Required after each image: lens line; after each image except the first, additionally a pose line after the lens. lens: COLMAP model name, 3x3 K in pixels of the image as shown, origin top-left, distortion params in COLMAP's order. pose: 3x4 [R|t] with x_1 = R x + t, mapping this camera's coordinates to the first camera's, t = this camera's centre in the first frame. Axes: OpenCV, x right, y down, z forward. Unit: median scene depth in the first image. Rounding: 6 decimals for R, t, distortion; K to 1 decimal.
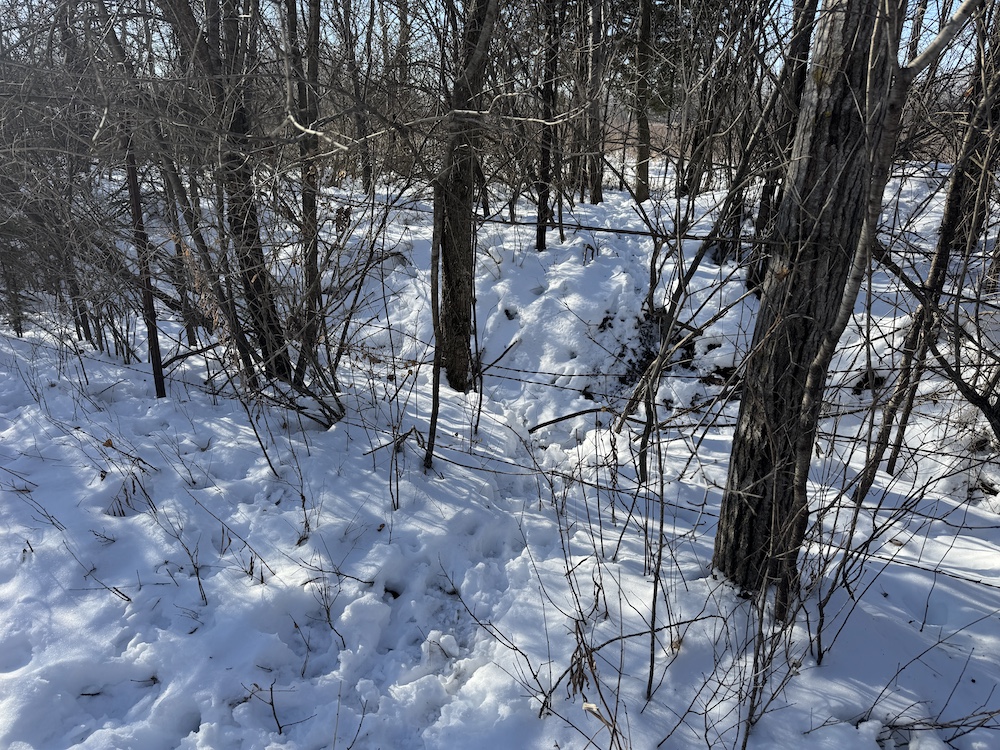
lens RADIAL K [[696.4, 0, 500.0], [0, 696.4, 375.0], [0, 0, 1]] dist [0.247981, 0.000441]
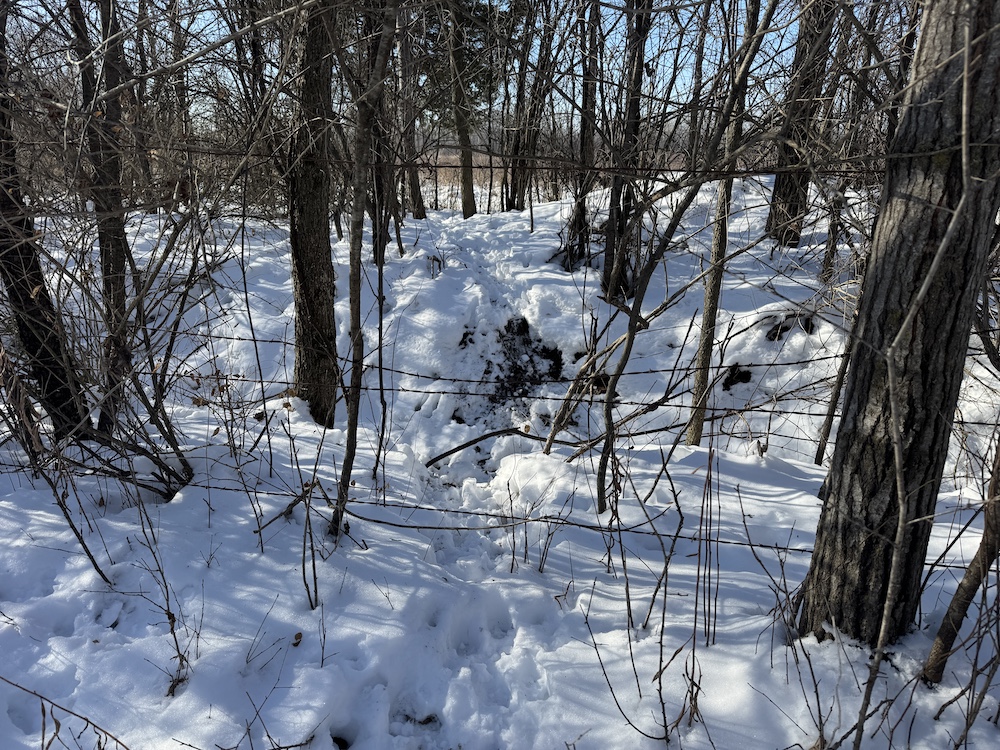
lens RADIAL K [[701.0, 0, 500.0], [0, 701.0, 375.0], [0, 0, 1]] dist [0.057313, -0.005958]
pose [[0.959200, -0.085694, 0.269430, -0.125994], [0.096929, 0.994879, -0.028649, 0.006945], [-0.265595, 0.053596, 0.962594, 0.265719]]
